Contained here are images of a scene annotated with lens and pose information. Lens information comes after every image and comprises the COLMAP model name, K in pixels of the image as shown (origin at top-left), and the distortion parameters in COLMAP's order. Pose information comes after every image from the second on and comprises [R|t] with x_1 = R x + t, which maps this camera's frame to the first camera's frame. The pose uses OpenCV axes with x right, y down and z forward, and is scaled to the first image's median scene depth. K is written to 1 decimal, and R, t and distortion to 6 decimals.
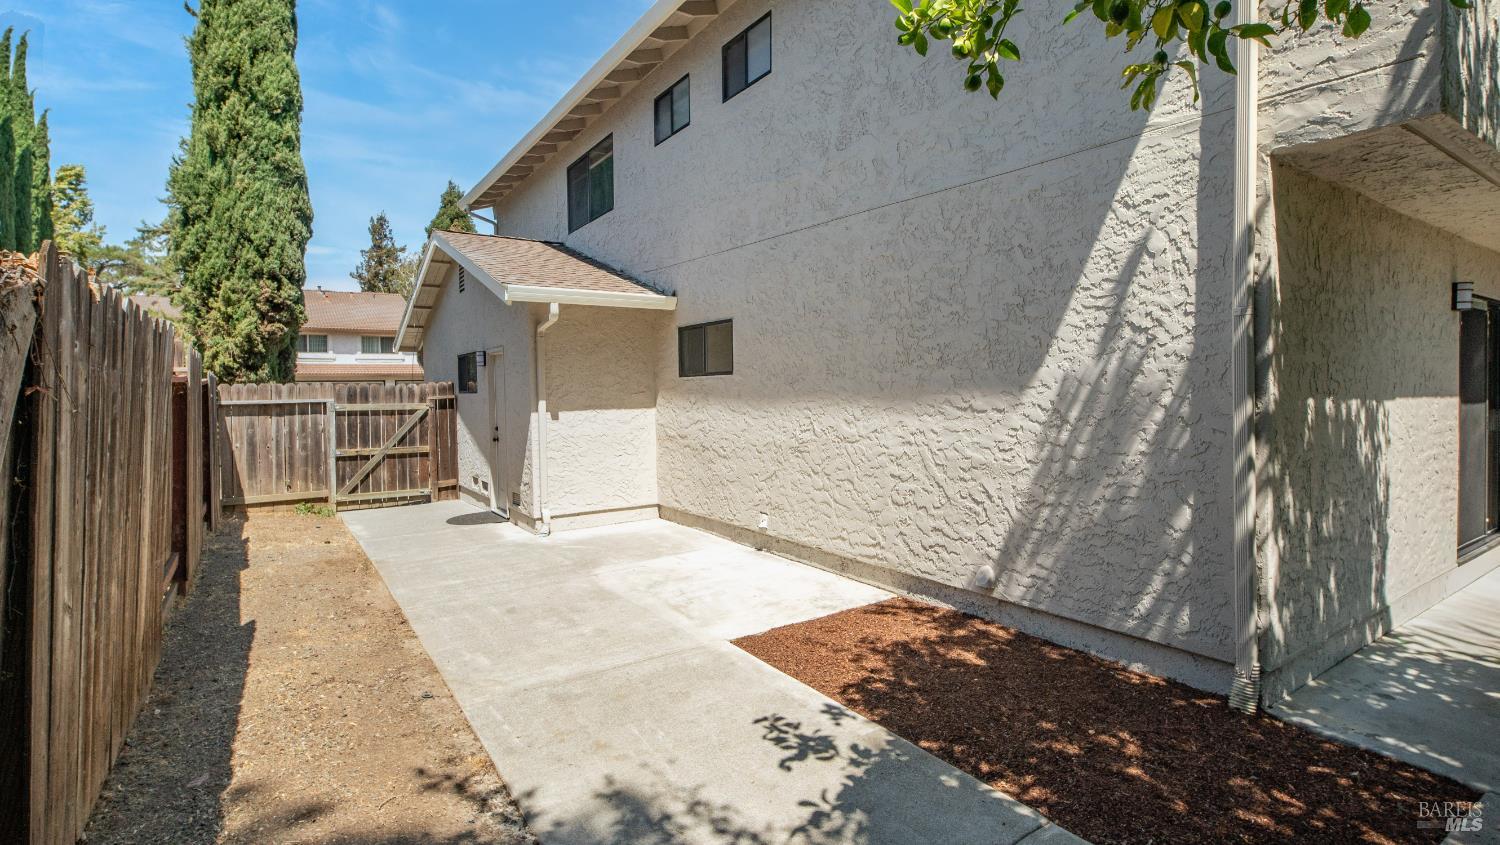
lens RADIAL K [[710.2, 0, 750.6], [0, 710.2, 376.6], [0, 0, 1]] dist [0.004634, -0.000013]
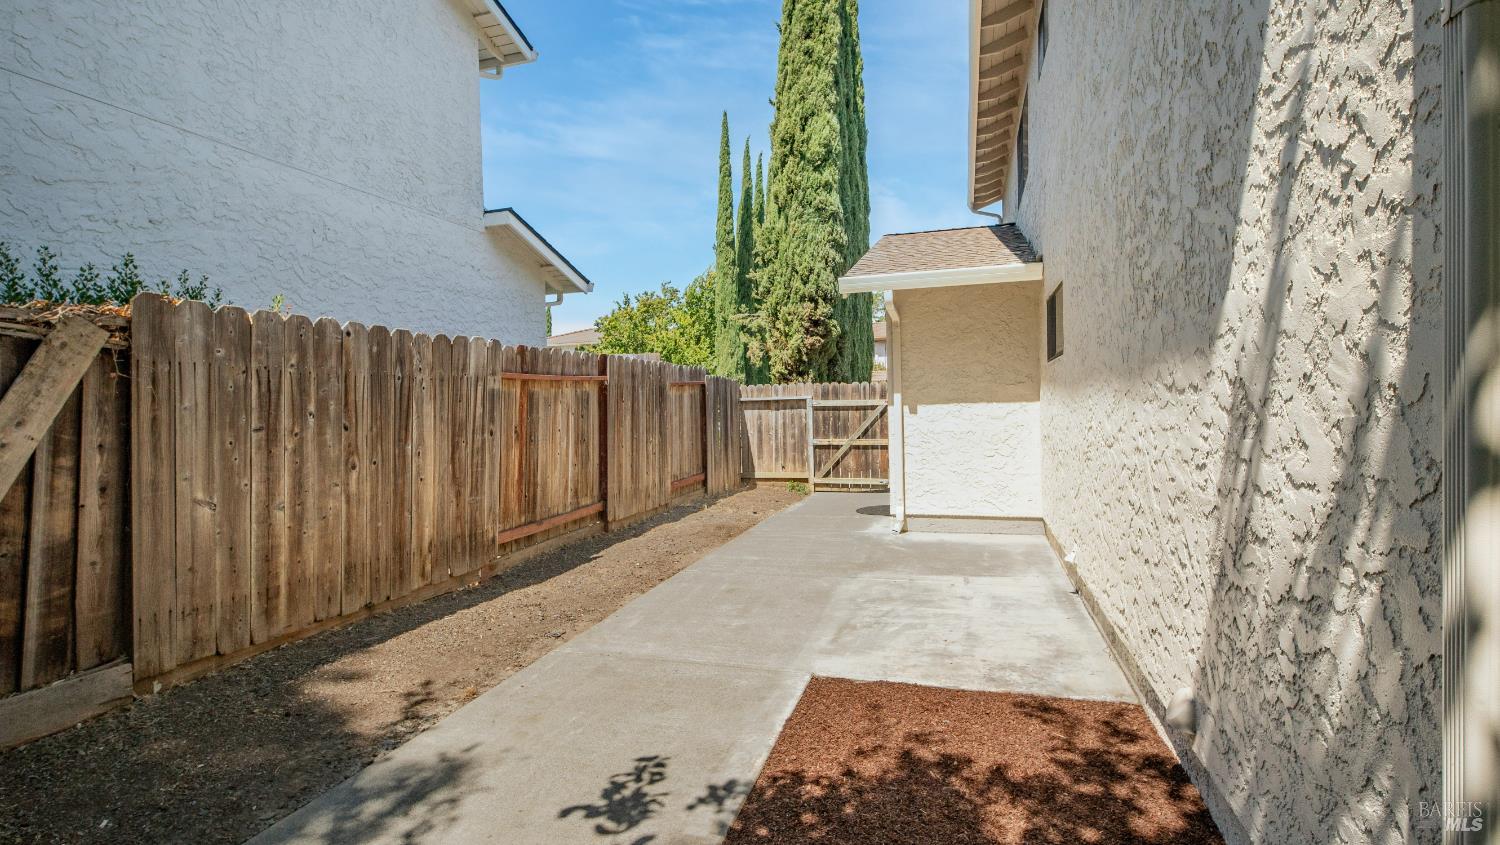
lens RADIAL K [[687.5, 0, 741.1], [0, 687.5, 401.1], [0, 0, 1]] dist [0.011182, -0.006106]
pose [[0.624754, -0.004889, -0.780806, 0.413587], [0.028941, 0.999438, 0.016899, 0.030267], [0.780285, -0.033155, 0.624545, 0.345458]]
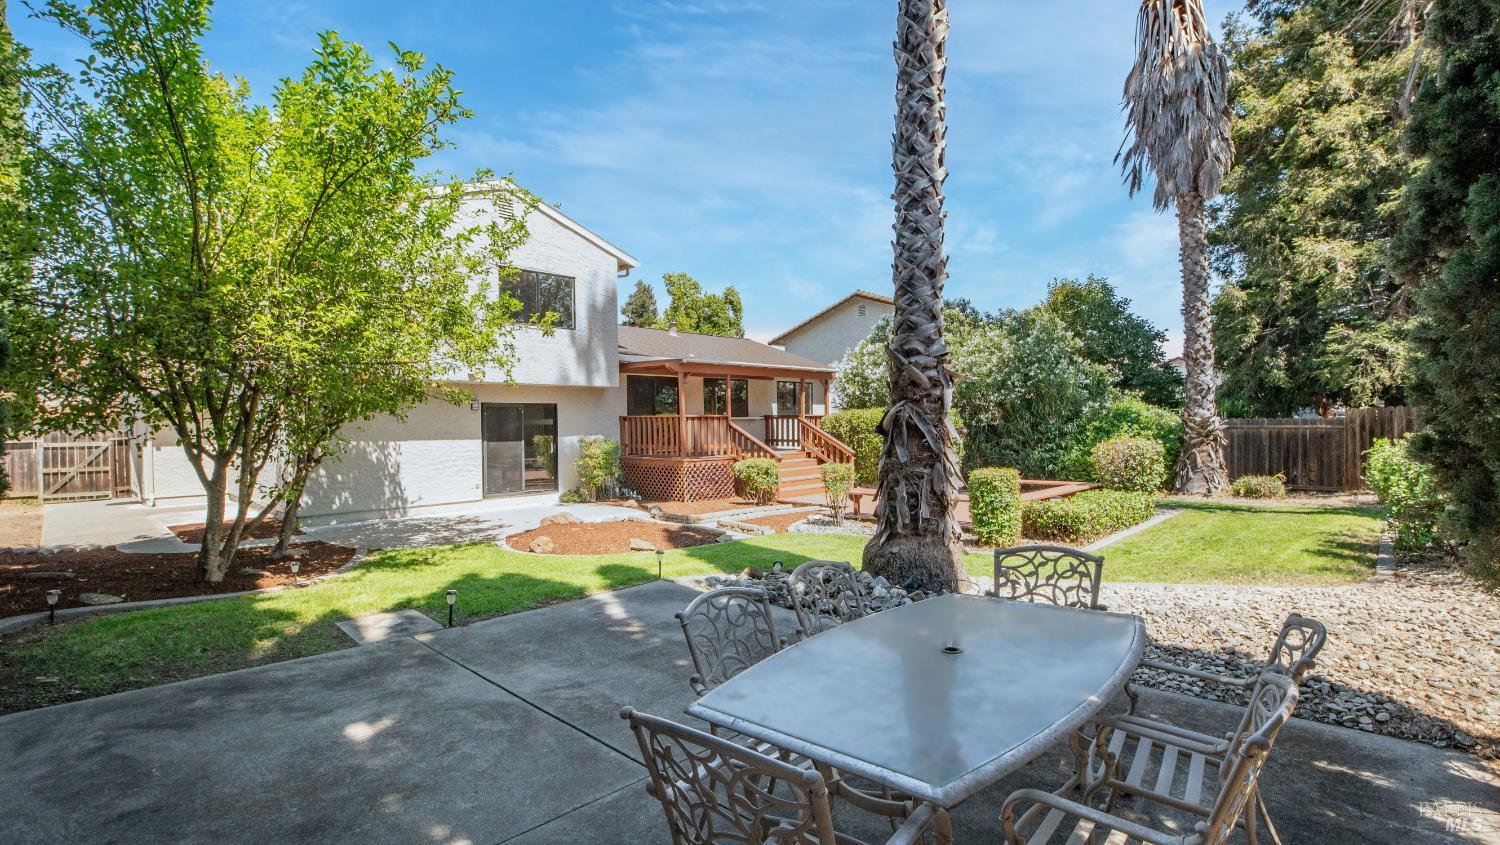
lens RADIAL K [[672.4, 0, 751.2], [0, 672.4, 434.1], [0, 0, 1]] dist [0.011753, -0.007519]
pose [[0.977970, -0.000970, 0.208742, 1.373685], [-0.005544, 0.999516, 0.030615, -0.077347], [-0.208670, -0.031098, 0.977491, -1.744038]]
